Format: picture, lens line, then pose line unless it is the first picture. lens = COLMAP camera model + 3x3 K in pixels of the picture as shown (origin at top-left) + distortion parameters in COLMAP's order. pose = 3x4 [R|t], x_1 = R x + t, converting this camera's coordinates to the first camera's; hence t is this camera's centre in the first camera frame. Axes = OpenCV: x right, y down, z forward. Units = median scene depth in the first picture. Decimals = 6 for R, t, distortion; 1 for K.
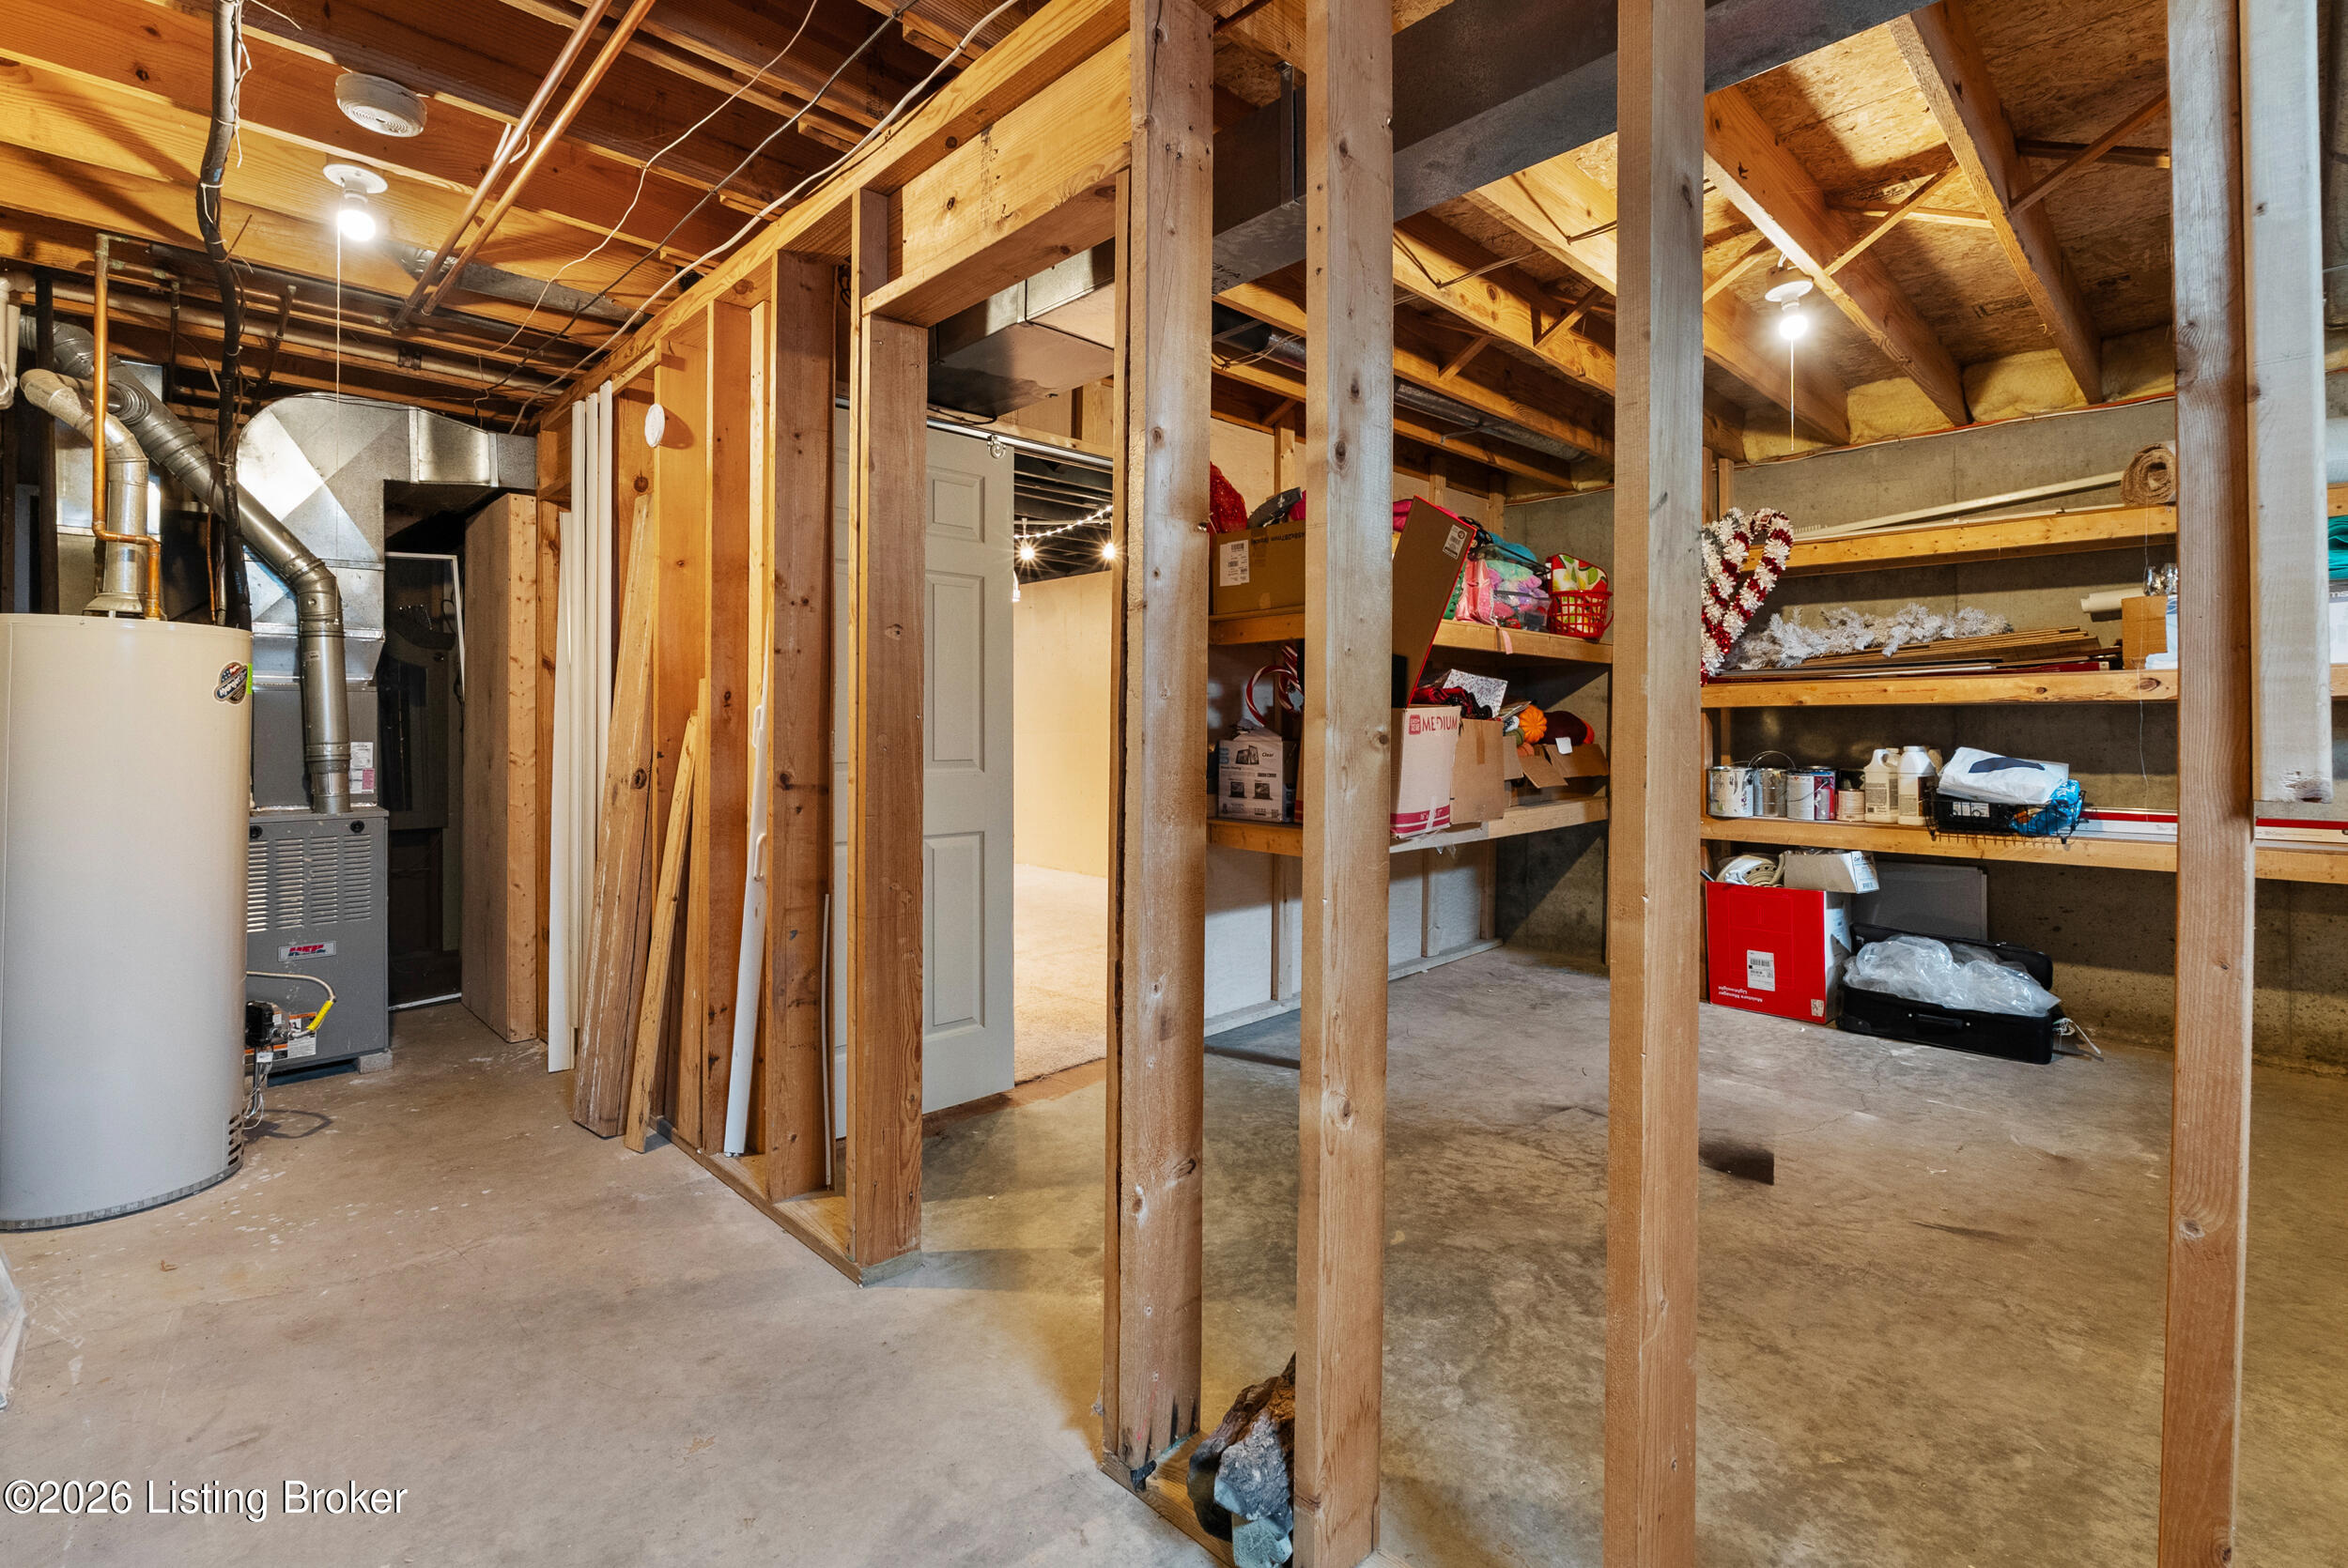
lens RADIAL K [[1035.8, 0, 1195.6], [0, 1035.8, 728.7], [0, 0, 1]] dist [0.000052, -0.000315]
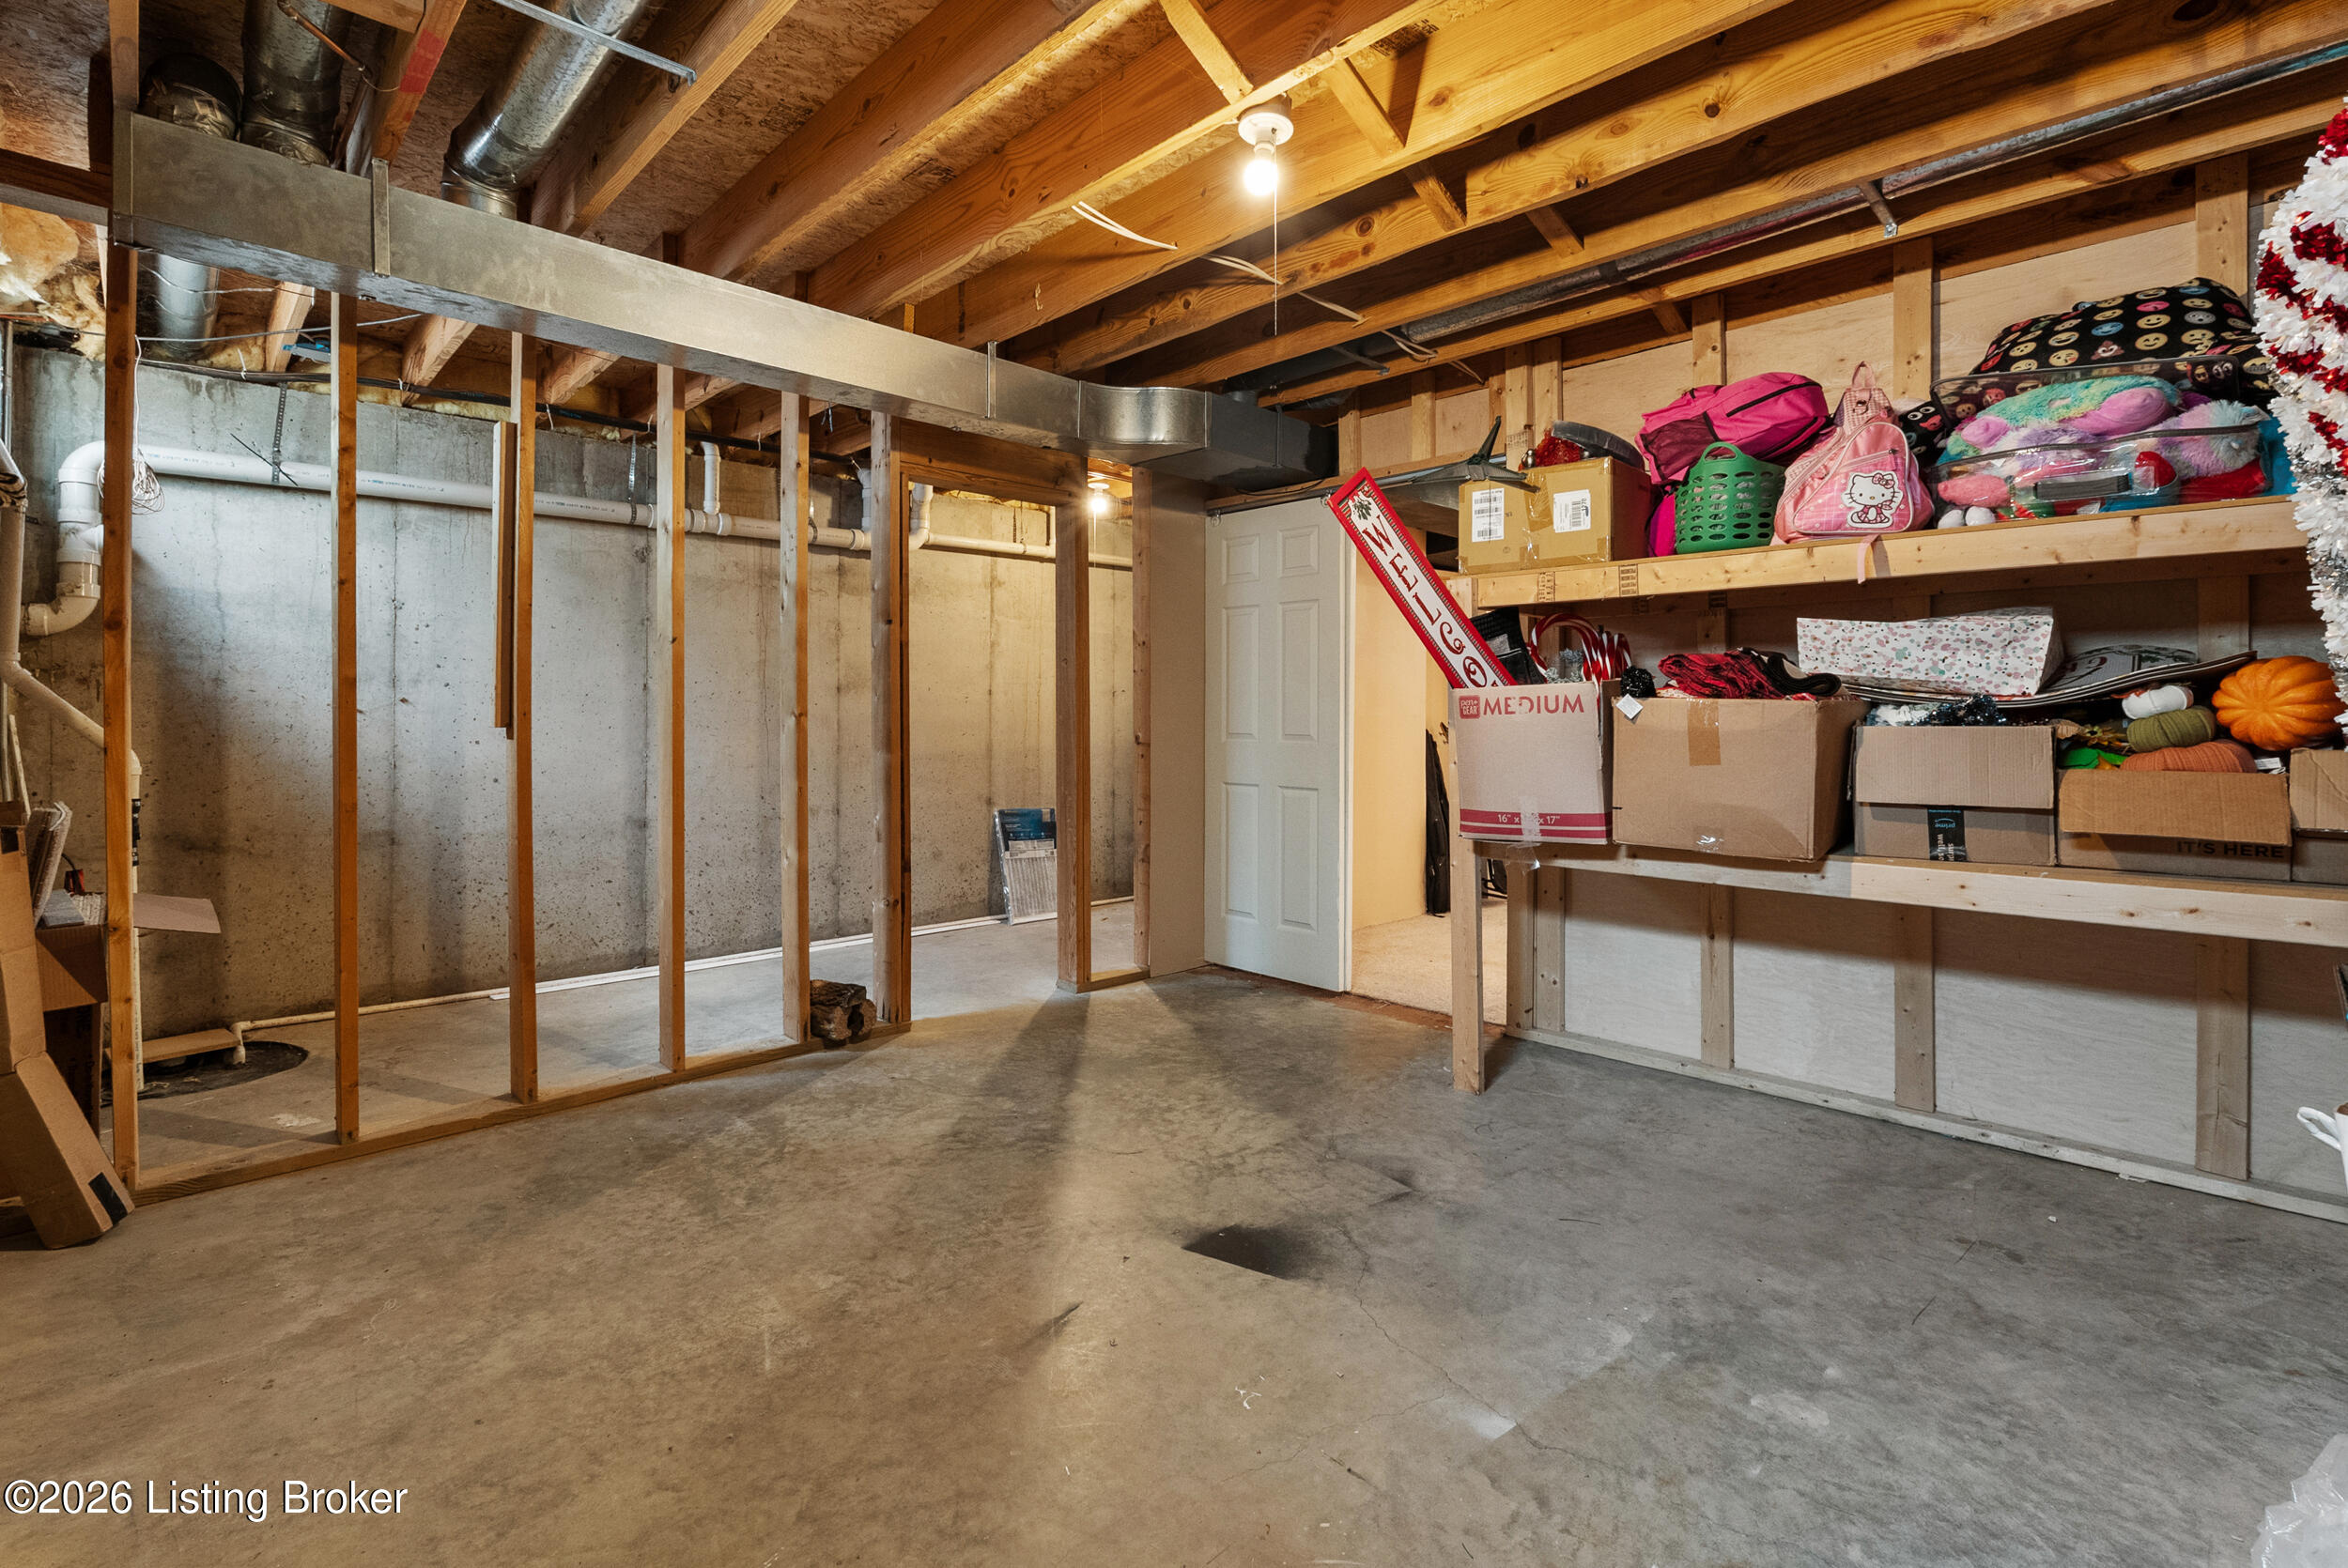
lens RADIAL K [[1035.8, 0, 1196.3], [0, 1035.8, 719.6], [0, 0, 1]] dist [0.000052, -0.000315]
pose [[0.026937, 0.001981, -0.999635, 1.404132], [-0.000983, 0.999998, 0.001955, 0.001647], [0.999637, 0.000930, 0.026939, 0.981504]]
